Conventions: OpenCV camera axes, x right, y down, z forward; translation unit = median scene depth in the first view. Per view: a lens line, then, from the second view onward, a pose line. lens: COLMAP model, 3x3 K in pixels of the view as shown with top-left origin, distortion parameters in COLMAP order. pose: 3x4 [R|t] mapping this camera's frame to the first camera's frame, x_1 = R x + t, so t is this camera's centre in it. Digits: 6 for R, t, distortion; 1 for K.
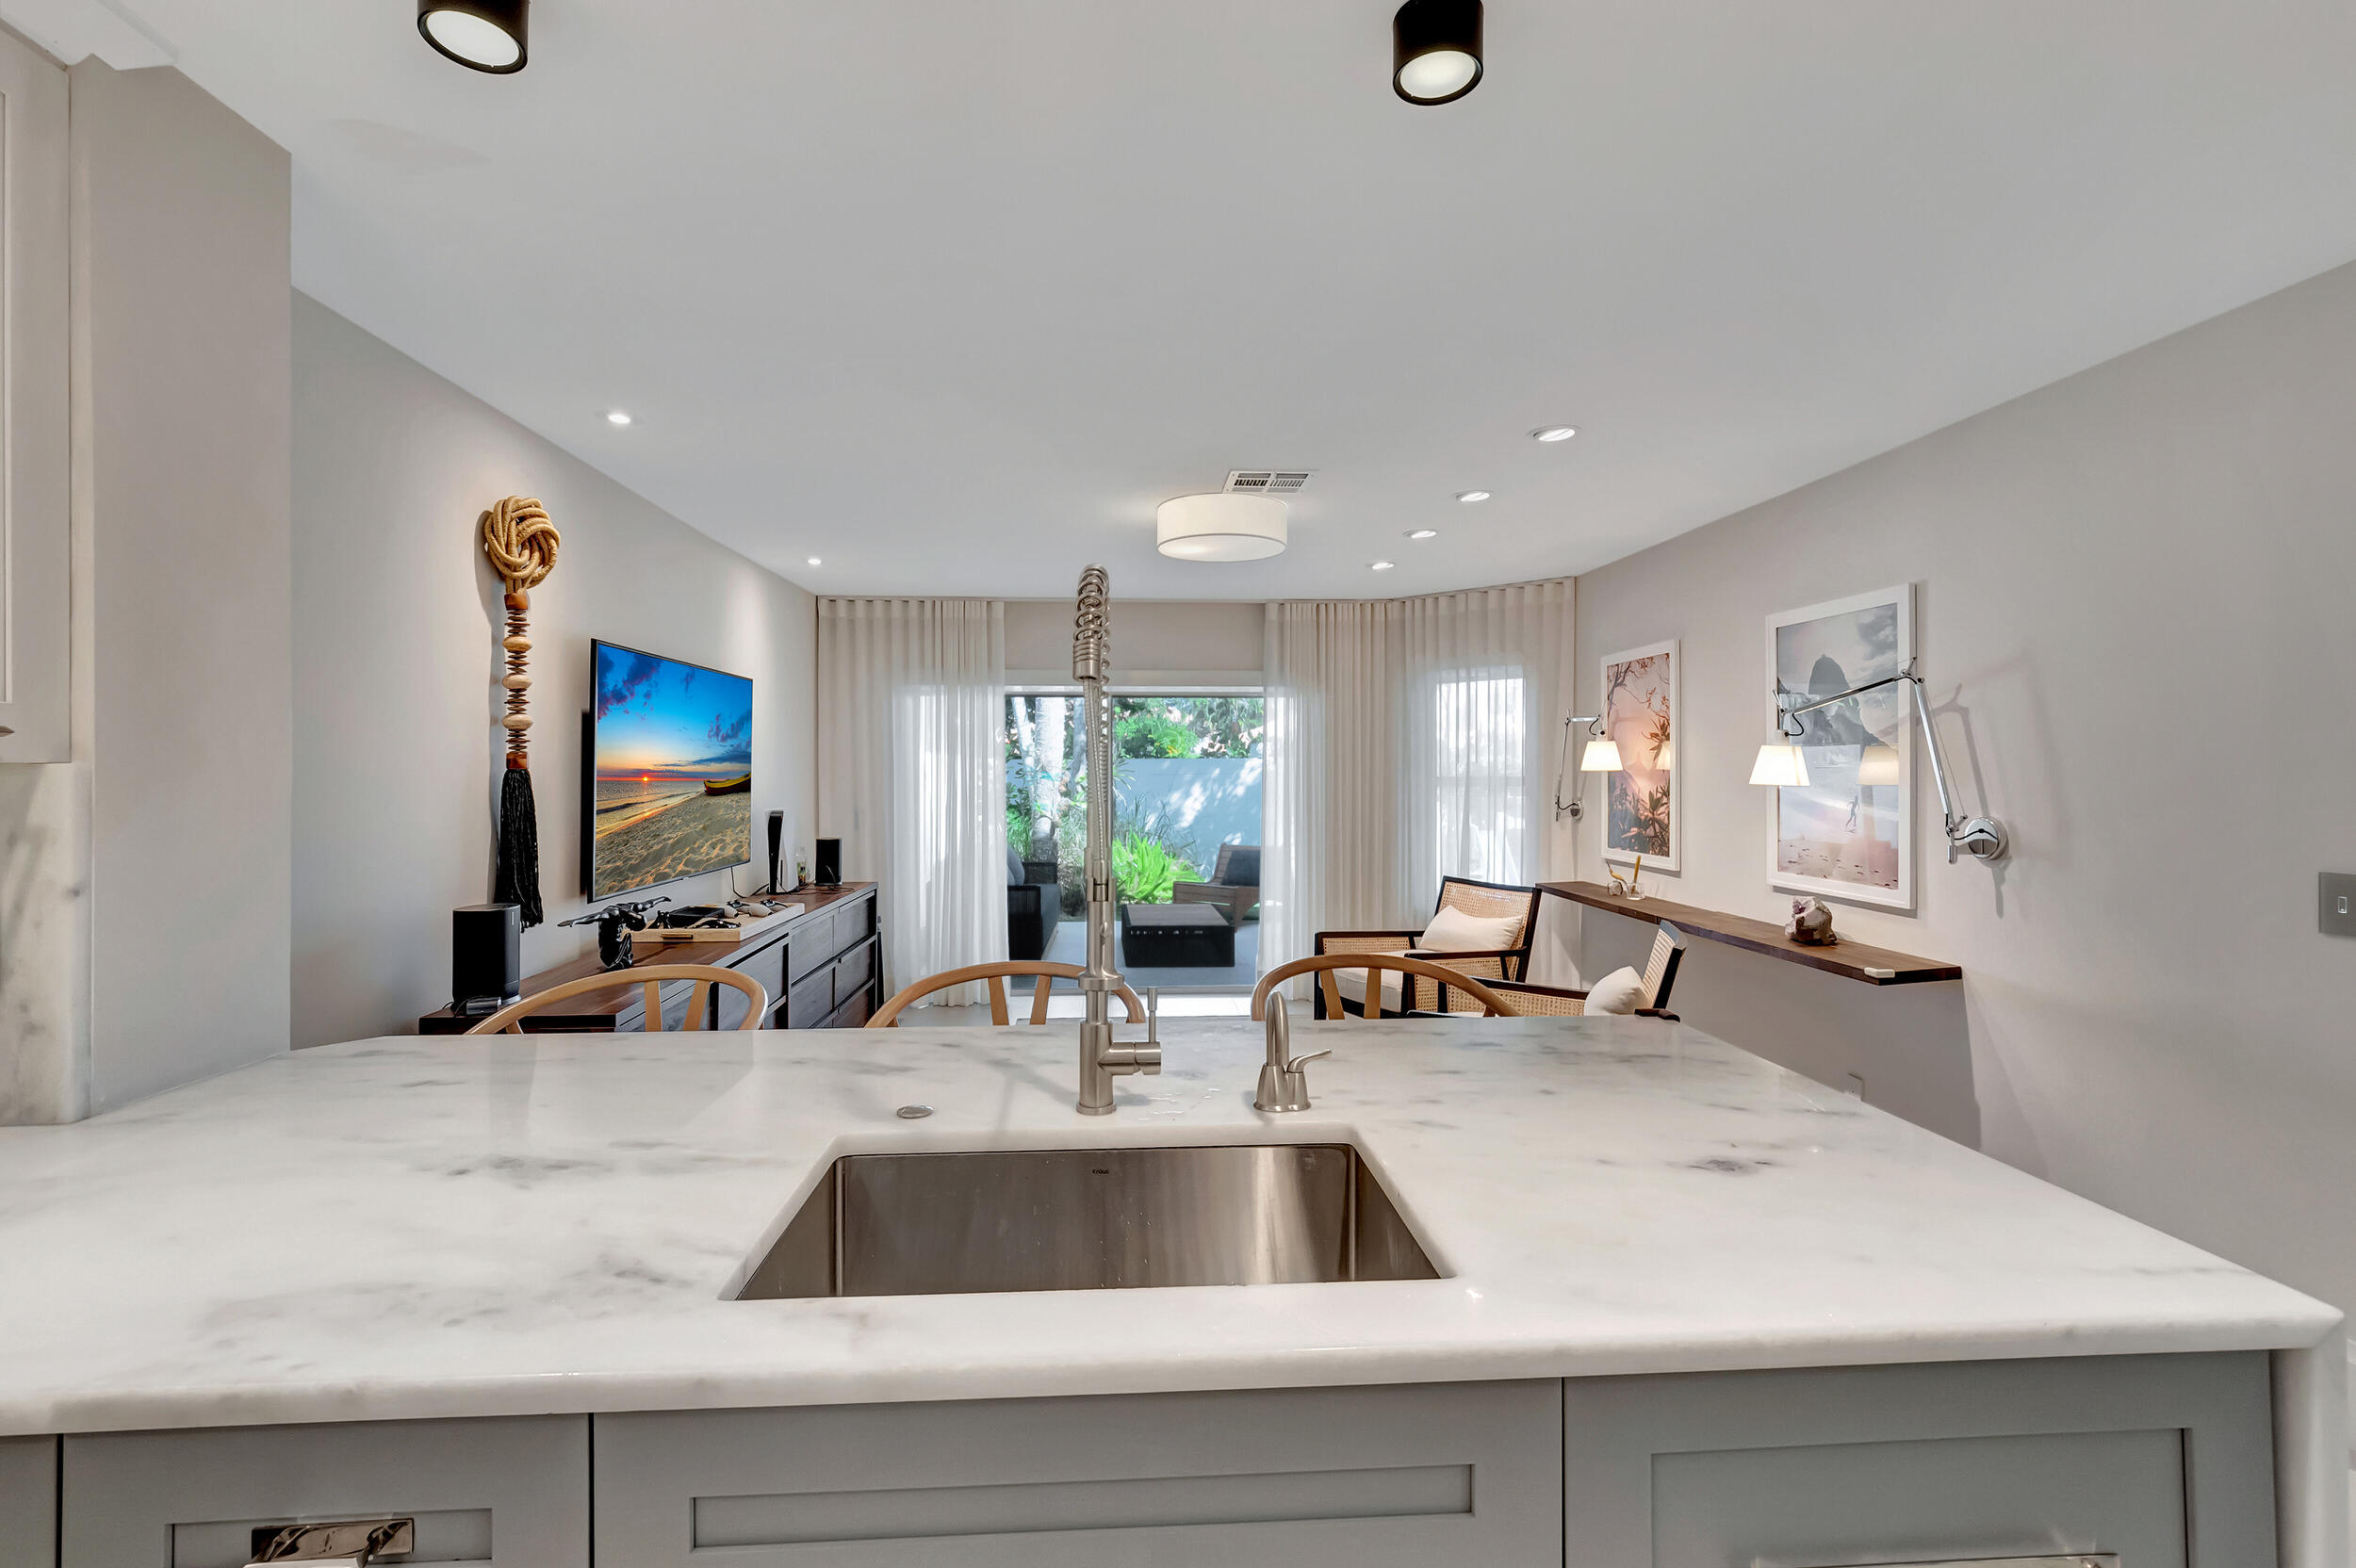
lens RADIAL K [[1061.1, 0, 1172.0], [0, 1061.1, 793.7], [0, 0, 1]] dist [-0.017721, -0.000228]
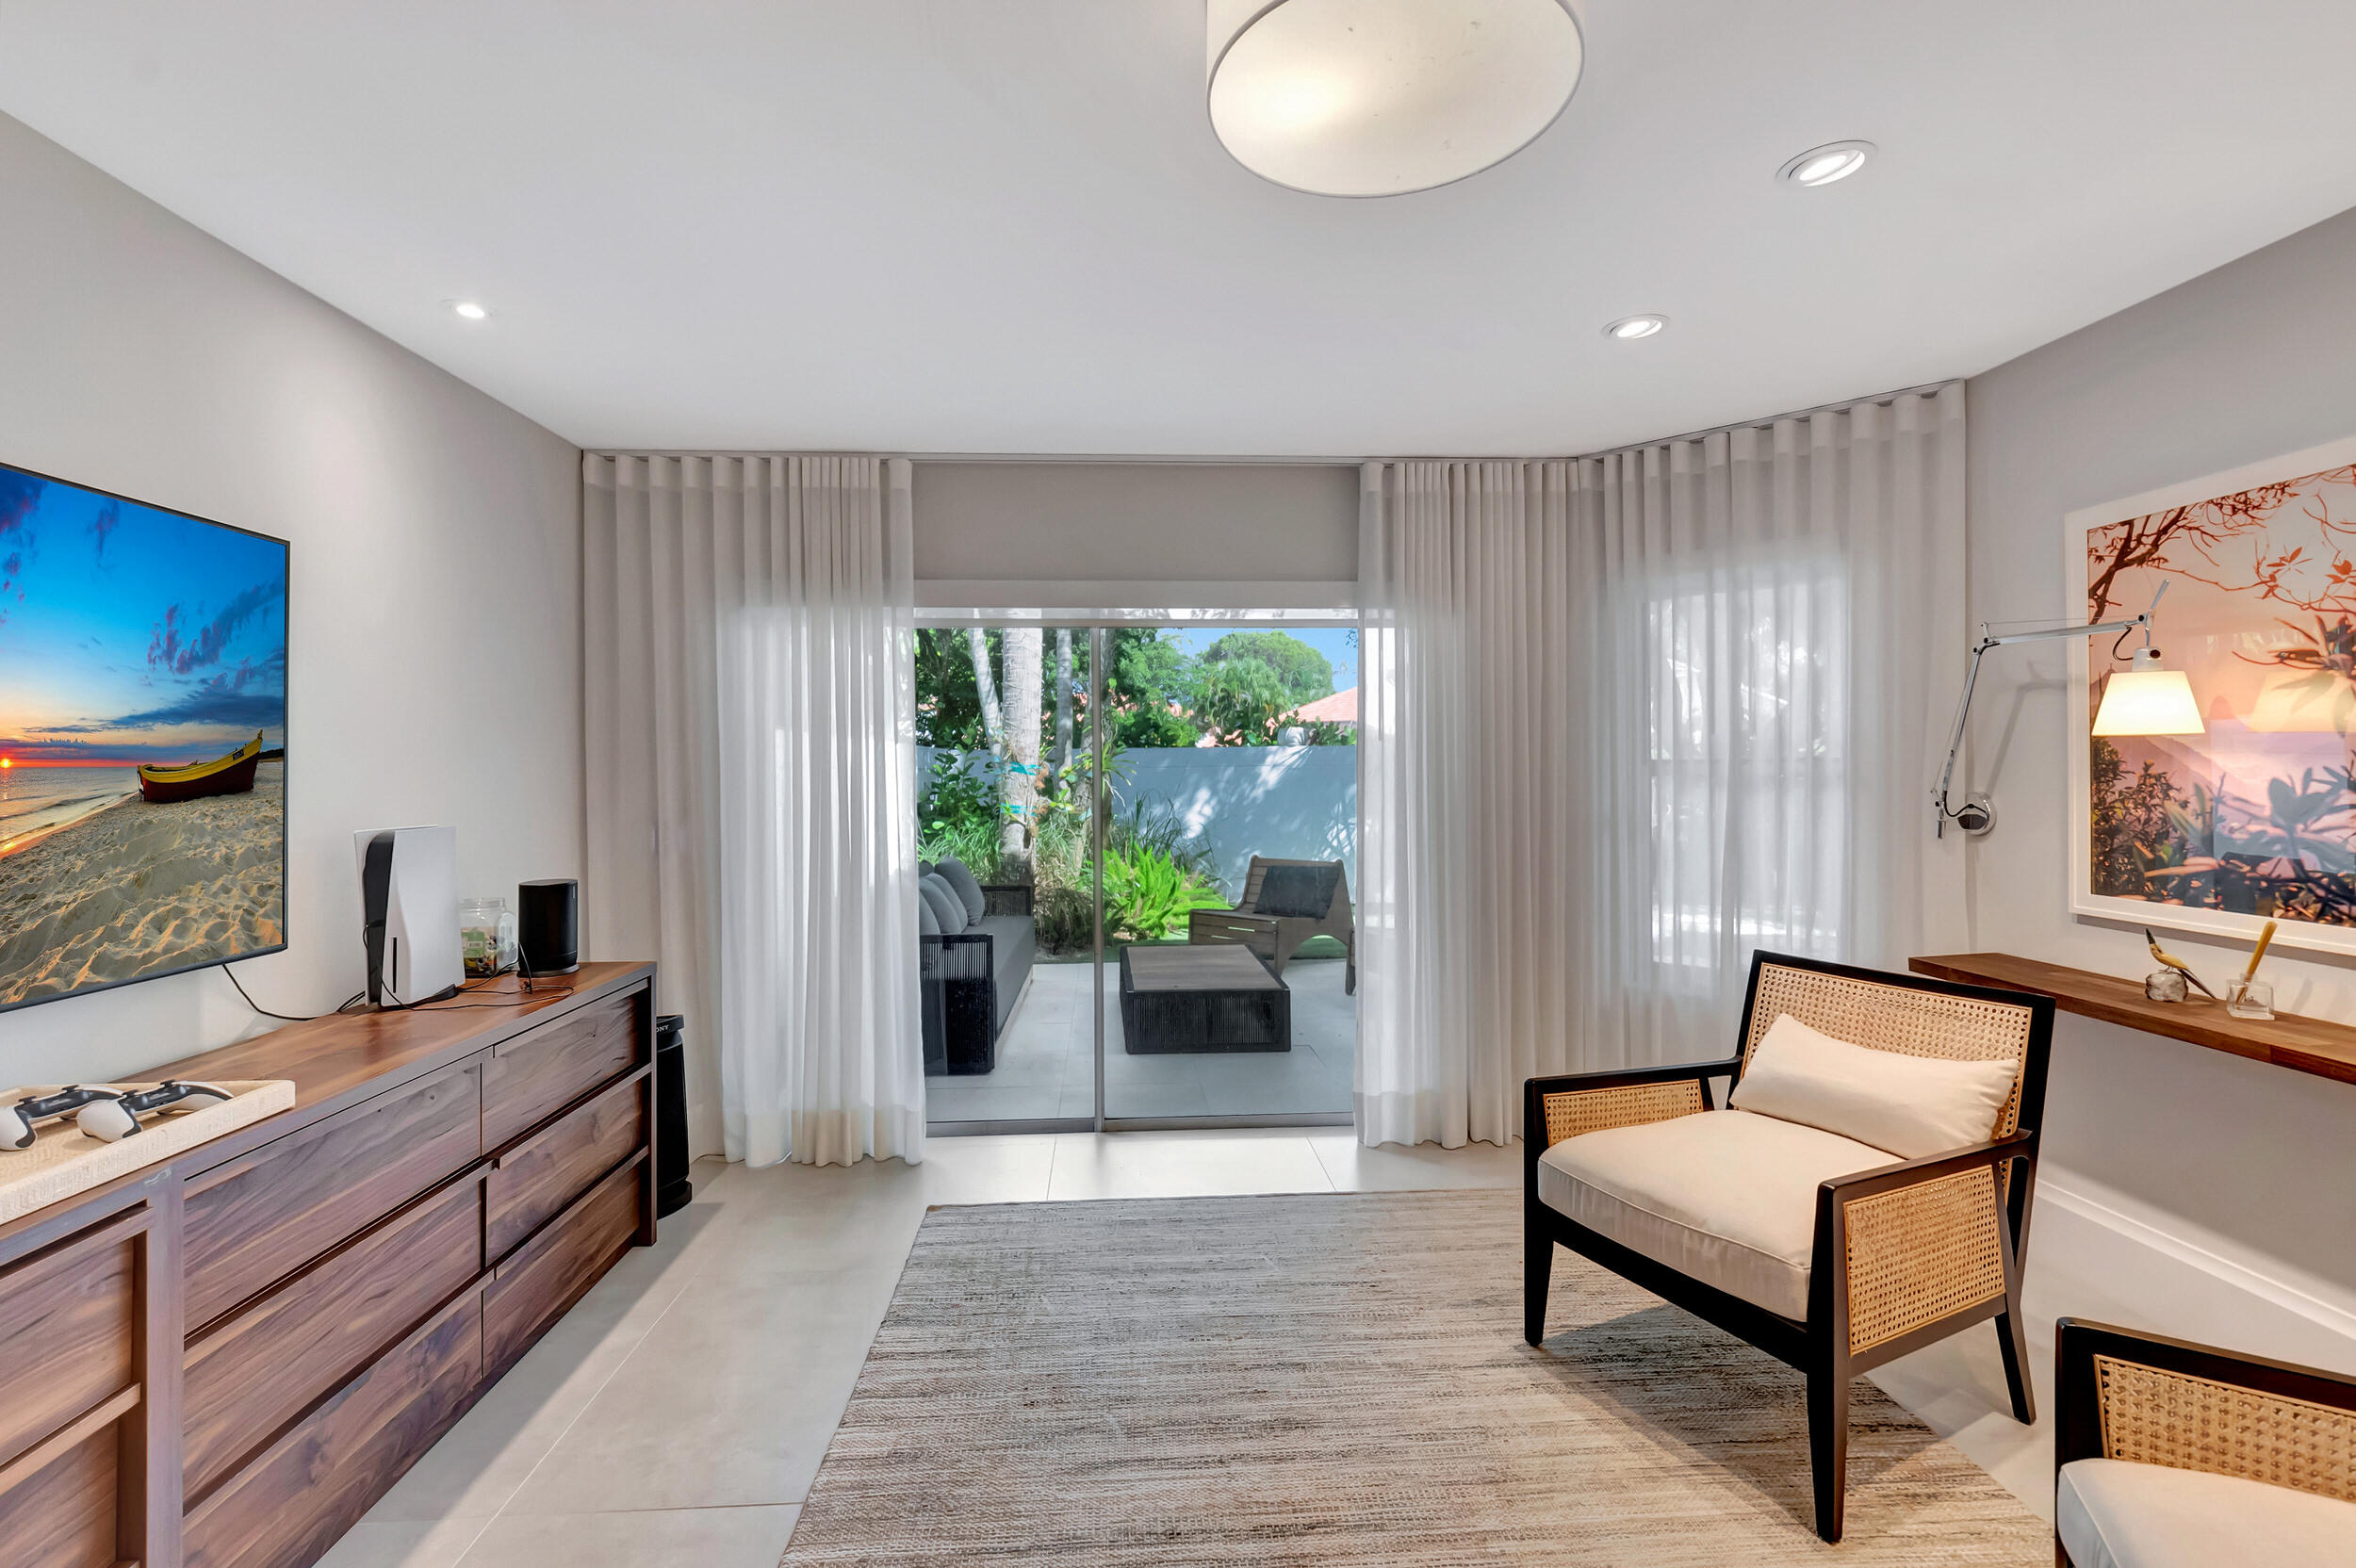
lens RADIAL K [[1061.1, 0, 1189.0], [0, 1061.1, 774.1], [0, 0, 1]] dist [-0.017721, -0.000228]
pose [[0.999834, -0.005319, 0.017412, -0.018395], [0.005598, 0.999856, -0.015995, -0.000163], [-0.017325, 0.016090, 0.999720, 0.424140]]
